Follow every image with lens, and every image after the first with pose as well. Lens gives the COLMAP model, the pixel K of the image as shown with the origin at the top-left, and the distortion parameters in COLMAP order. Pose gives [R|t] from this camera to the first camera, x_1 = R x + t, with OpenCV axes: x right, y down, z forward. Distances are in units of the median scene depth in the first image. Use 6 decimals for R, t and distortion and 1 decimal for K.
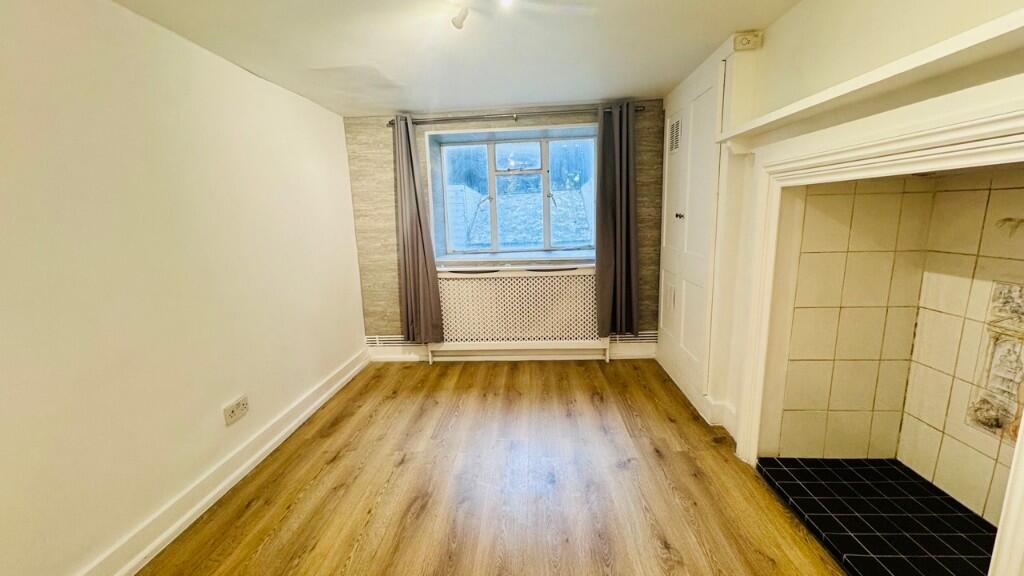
lens RADIAL K [[410.0, 0, 512.0], [0, 410.0, 288.0], [0, 0, 1]] dist [-0.001112, -0.000108]
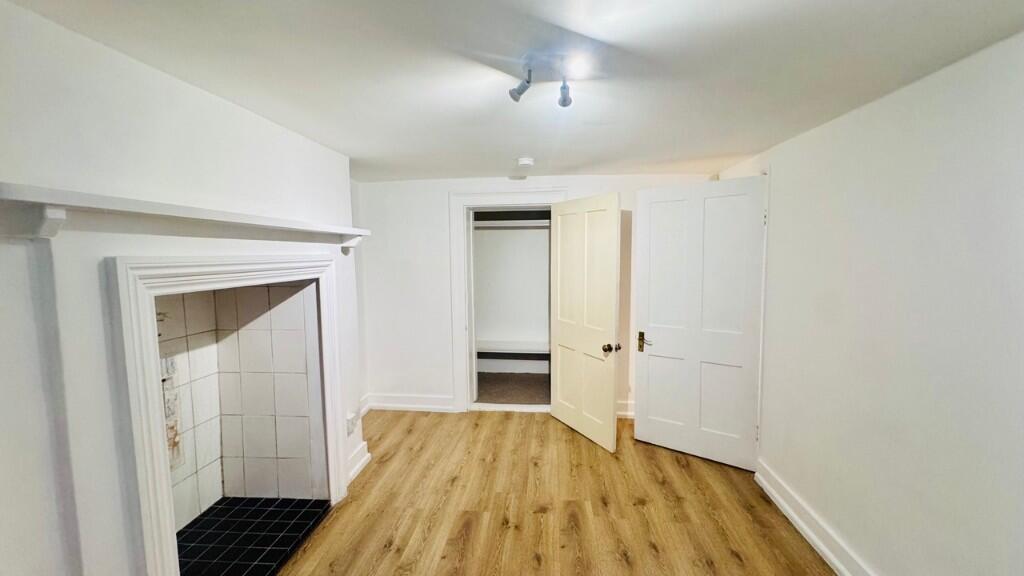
lens RADIAL K [[409.0, 0, 512.0], [0, 409.0, 288.0], [0, 0, 1]] dist [-0.000251, 0.000130]
pose [[-0.998167, 0.038331, 0.046823, -0.018585], [0.049190, 0.964643, 0.258929, -0.239163], [-0.035243, 0.260757, -0.964761, 0.961474]]
